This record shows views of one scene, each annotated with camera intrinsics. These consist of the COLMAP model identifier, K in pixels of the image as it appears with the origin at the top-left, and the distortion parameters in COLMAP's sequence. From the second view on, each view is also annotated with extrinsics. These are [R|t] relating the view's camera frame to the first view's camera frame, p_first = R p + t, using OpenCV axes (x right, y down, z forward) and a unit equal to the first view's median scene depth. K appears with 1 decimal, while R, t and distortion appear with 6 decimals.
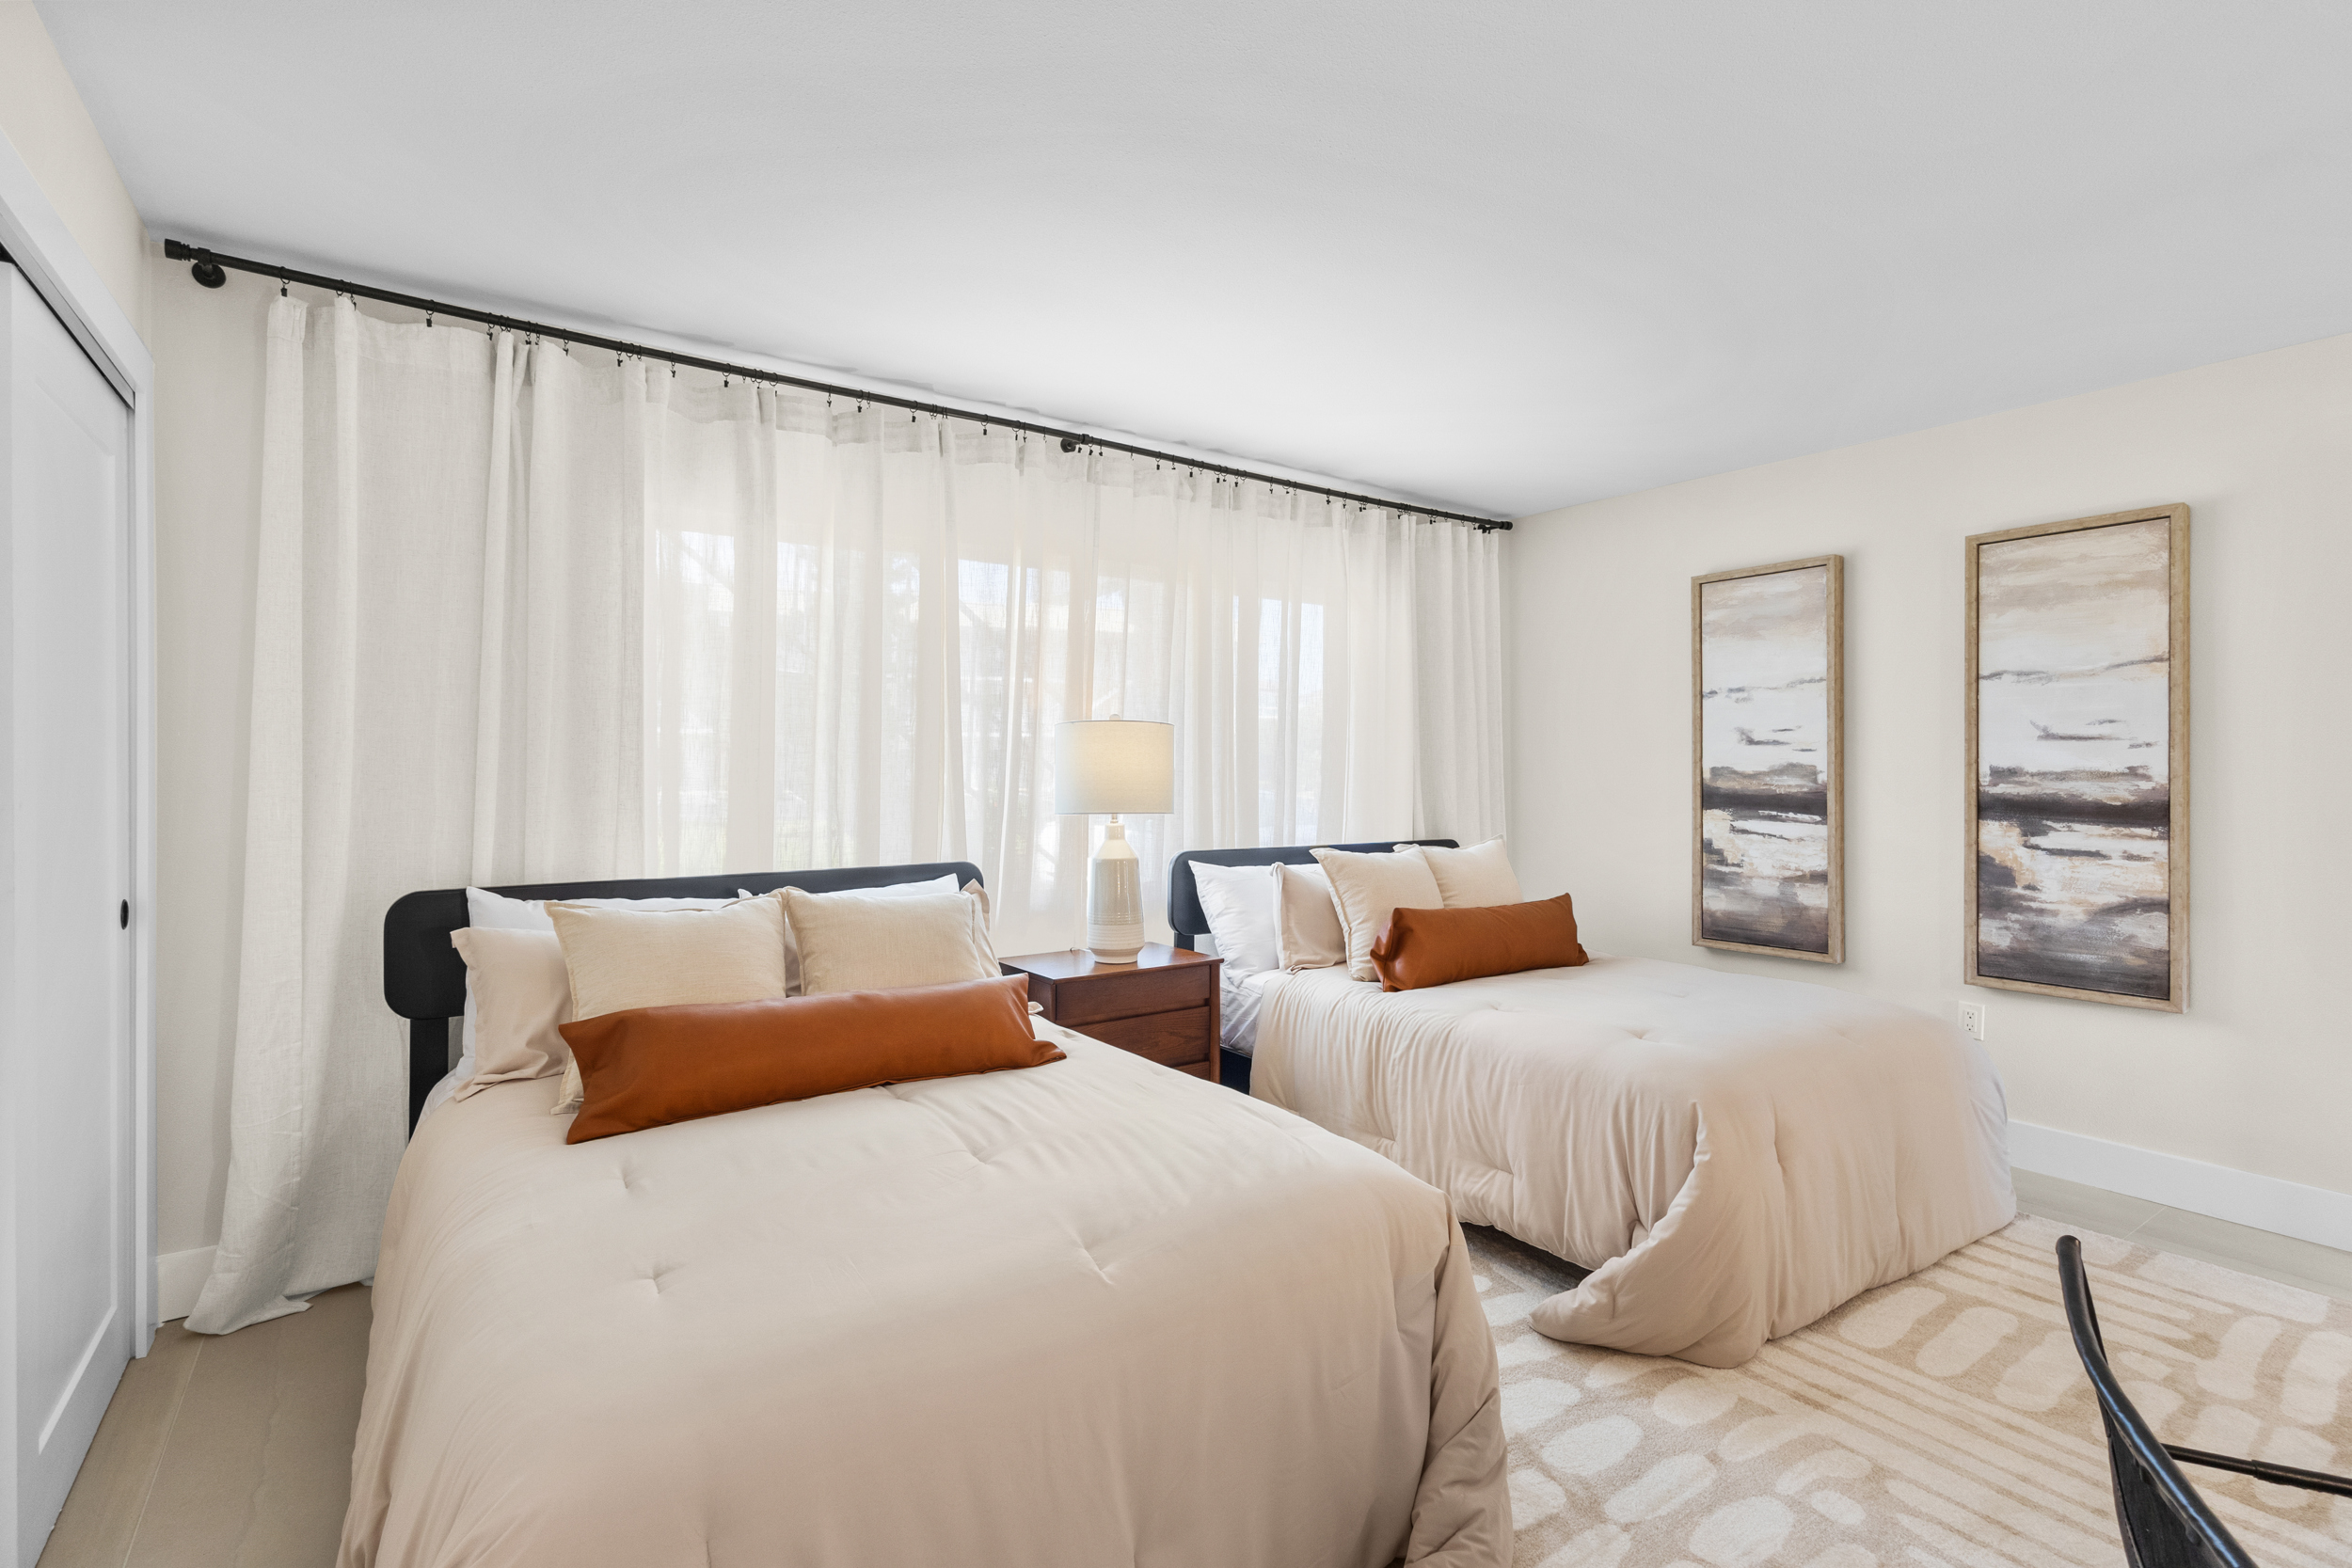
lens RADIAL K [[1090.9, 0, 1169.3], [0, 1090.9, 762.7], [0, 0, 1]] dist [0.004144, 0.002265]
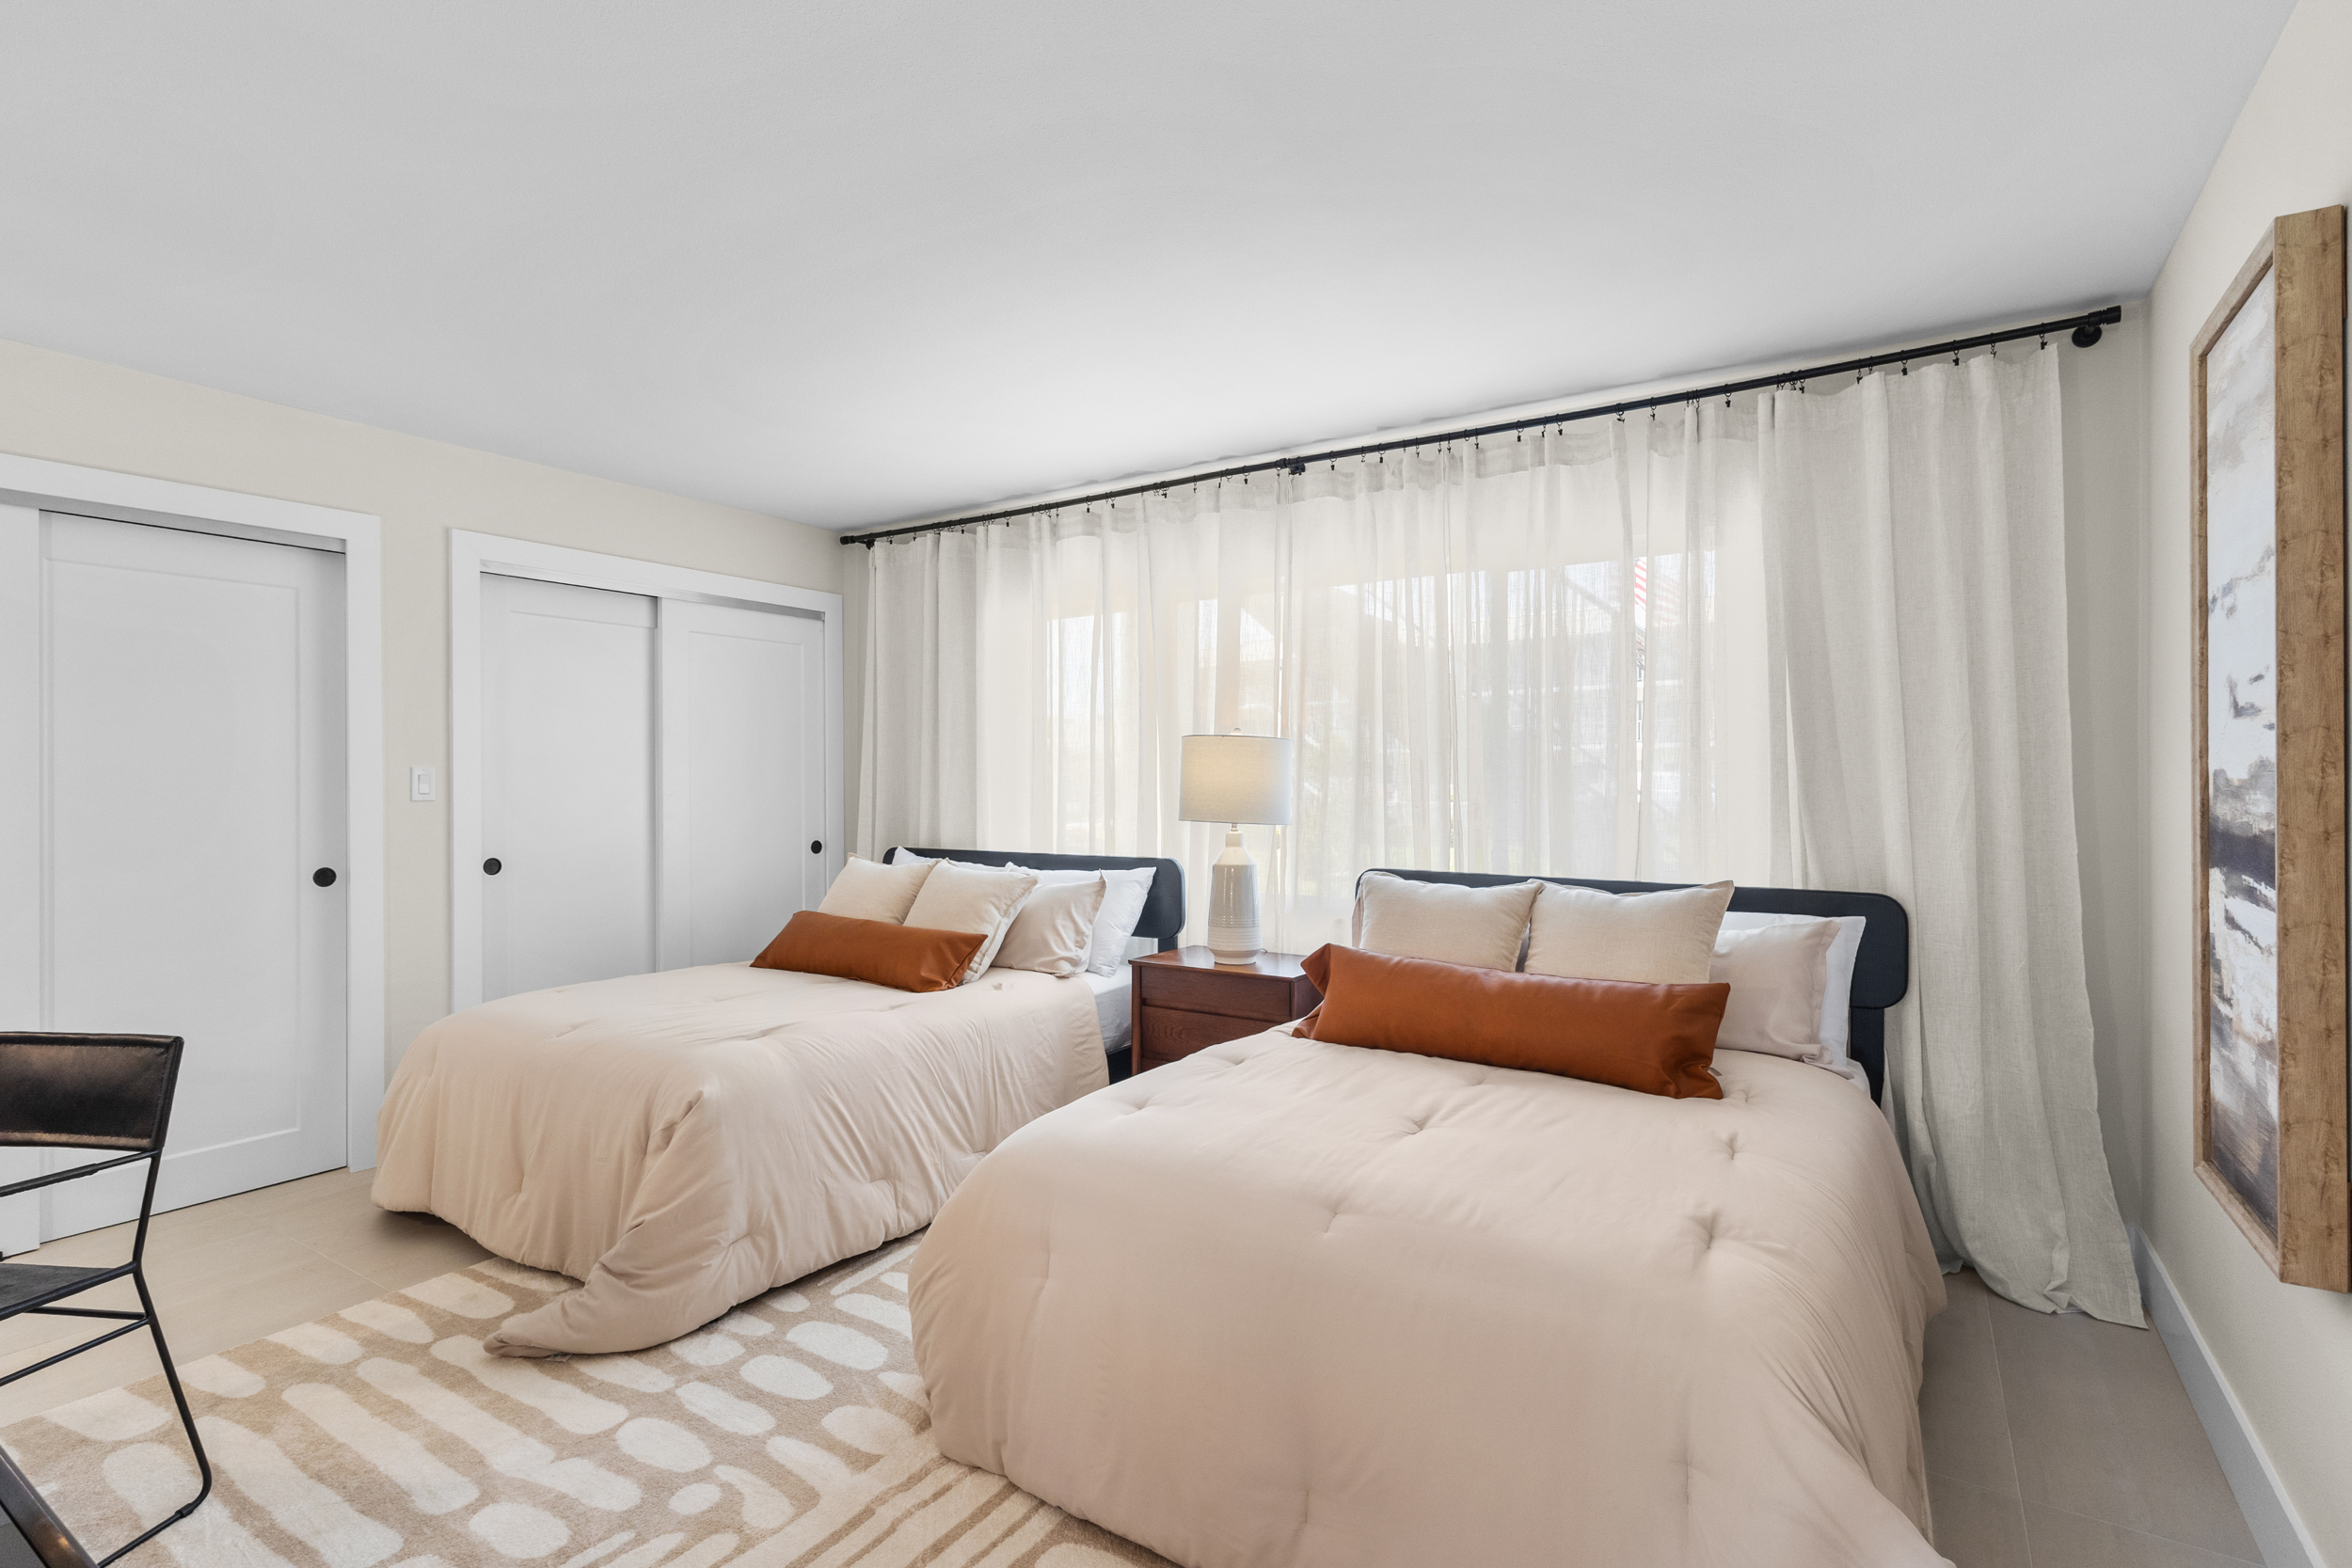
lens RADIAL K [[1090.9, 0, 1175.8], [0, 1090.9, 791.1], [0, 0, 1]] dist [0.004144, 0.002265]
pose [[0.376159, 0.003755, -0.926547, 0.918215], [0.005690, 0.999964, 0.006363, 0.009144], [0.926538, -0.007666, 0.376124, 0.554192]]
